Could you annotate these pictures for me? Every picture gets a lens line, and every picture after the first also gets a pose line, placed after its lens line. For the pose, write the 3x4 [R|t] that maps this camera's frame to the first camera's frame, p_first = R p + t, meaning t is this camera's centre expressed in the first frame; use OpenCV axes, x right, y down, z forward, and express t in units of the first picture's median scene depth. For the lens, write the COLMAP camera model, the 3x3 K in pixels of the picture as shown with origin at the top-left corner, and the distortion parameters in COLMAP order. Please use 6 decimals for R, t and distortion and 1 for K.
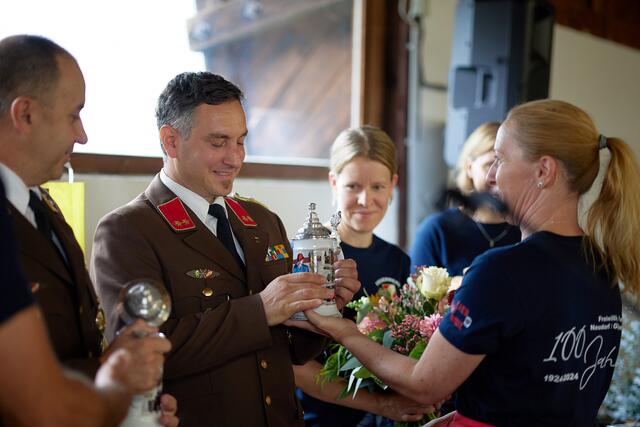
lens RADIAL K [[1518.7, 0, 322.3], [0, 1518.7, 211.8], [0, 0, 1]] dist [0.048887, 0.000000]
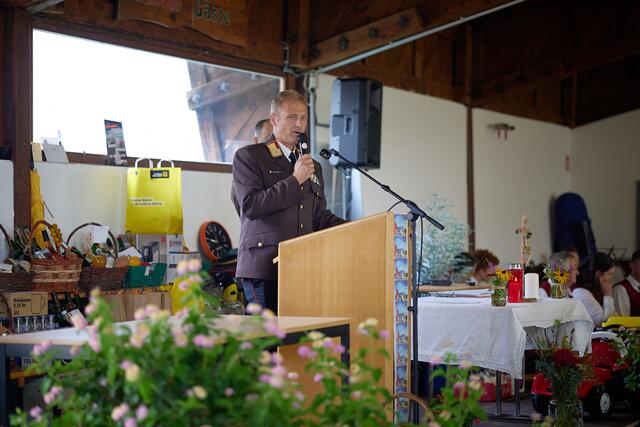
lens RADIAL K [[1518.7, 0, 319.7], [0, 1518.7, 212.3], [0, 0, 1]] dist [0.048887, 0.000000]
pose [[0.997346, -0.033486, 0.064649, -0.056863], [0.034979, 0.999143, -0.022109, 0.068715], [-0.063853, 0.024312, 0.997663, -0.896406]]
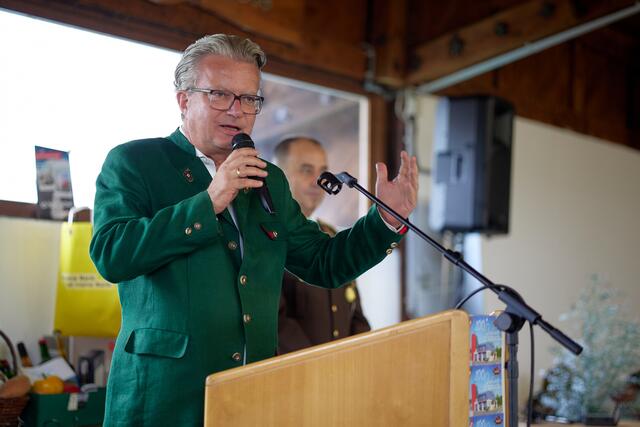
lens RADIAL K [[1518.7, 0, 318.6], [0, 1518.7, 220.7], [0, 0, 1]] dist [0.048887, 0.000000]
pose [[0.998413, -0.021122, -0.052201, 0.050136], [0.017252, 0.997145, -0.073508, 0.051510], [0.053604, 0.072491, 0.995928, -0.265522]]
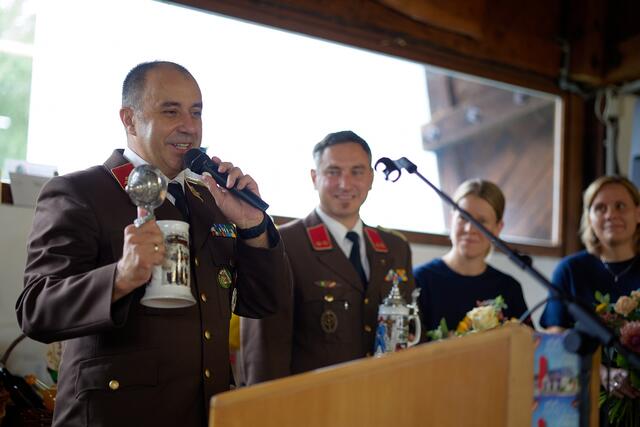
lens RADIAL K [[1518.7, 0, 321.8], [0, 1518.7, 210.9], [0, 0, 1]] dist [0.048887, 0.000000]
pose [[0.974027, -0.005718, -0.226360, 0.110241], [-0.015339, 0.995718, -0.091160, 0.052077], [0.225912, 0.092264, 0.969768, -0.168190]]
